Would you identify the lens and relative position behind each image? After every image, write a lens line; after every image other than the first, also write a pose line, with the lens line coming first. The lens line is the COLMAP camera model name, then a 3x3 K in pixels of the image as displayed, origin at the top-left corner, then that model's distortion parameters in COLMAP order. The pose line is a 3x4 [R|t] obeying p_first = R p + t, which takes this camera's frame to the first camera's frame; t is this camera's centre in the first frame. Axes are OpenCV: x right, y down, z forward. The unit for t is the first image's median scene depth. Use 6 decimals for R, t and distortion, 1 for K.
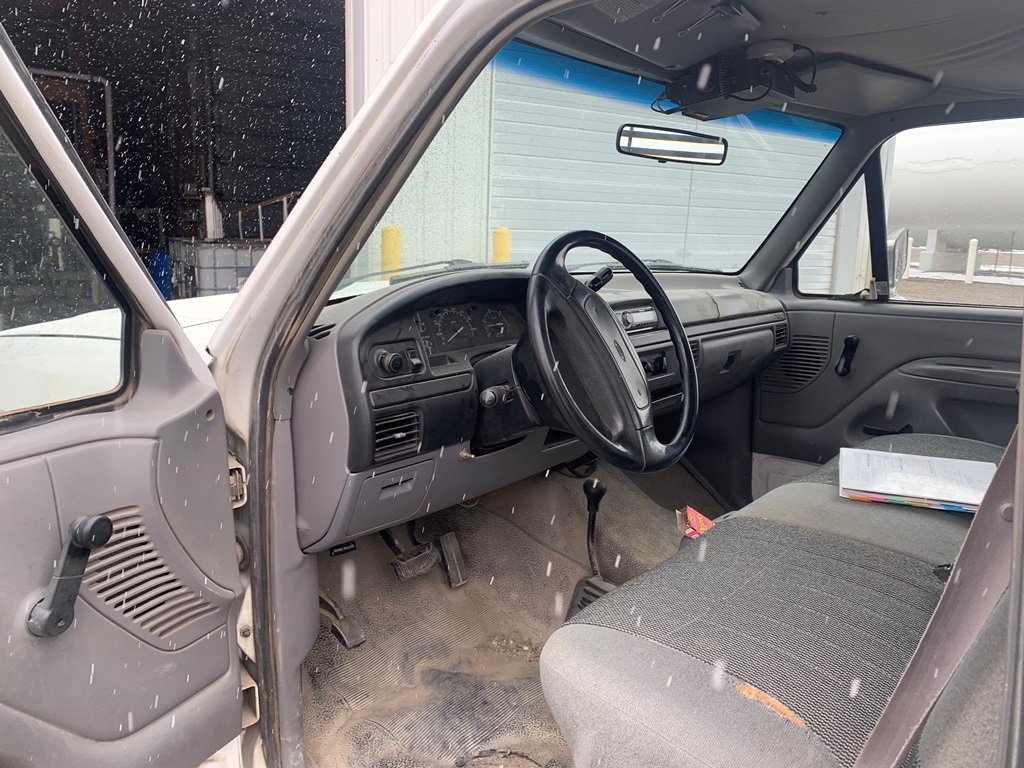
lens RADIAL K [[828.6, 0, 508.7], [0, 828.6, 382.1], [0, 0, 1]] dist [0.053344, -0.006305]
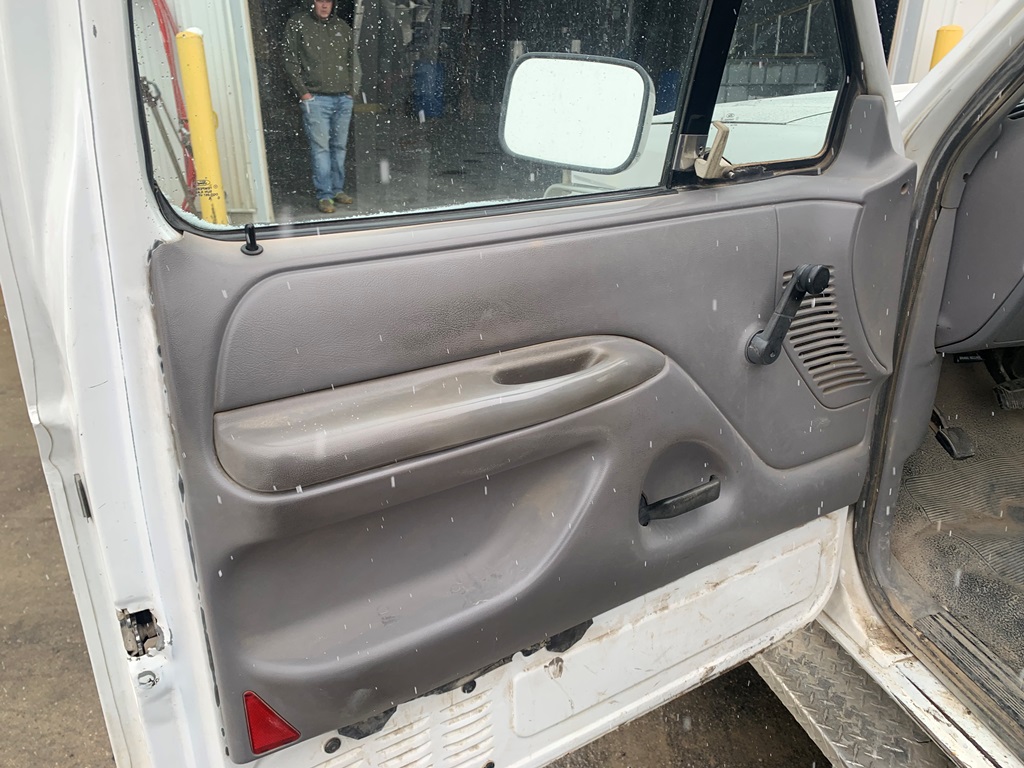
lens RADIAL K [[828.6, 0, 508.7], [0, 828.6, 382.1], [0, 0, 1]] dist [0.053344, -0.006305]
pose [[0.841180, 0.198102, -0.503161, -0.210886], [-0.093088, 0.969637, 0.226137, 0.082013], [0.532682, -0.143384, 0.834081, -0.112217]]
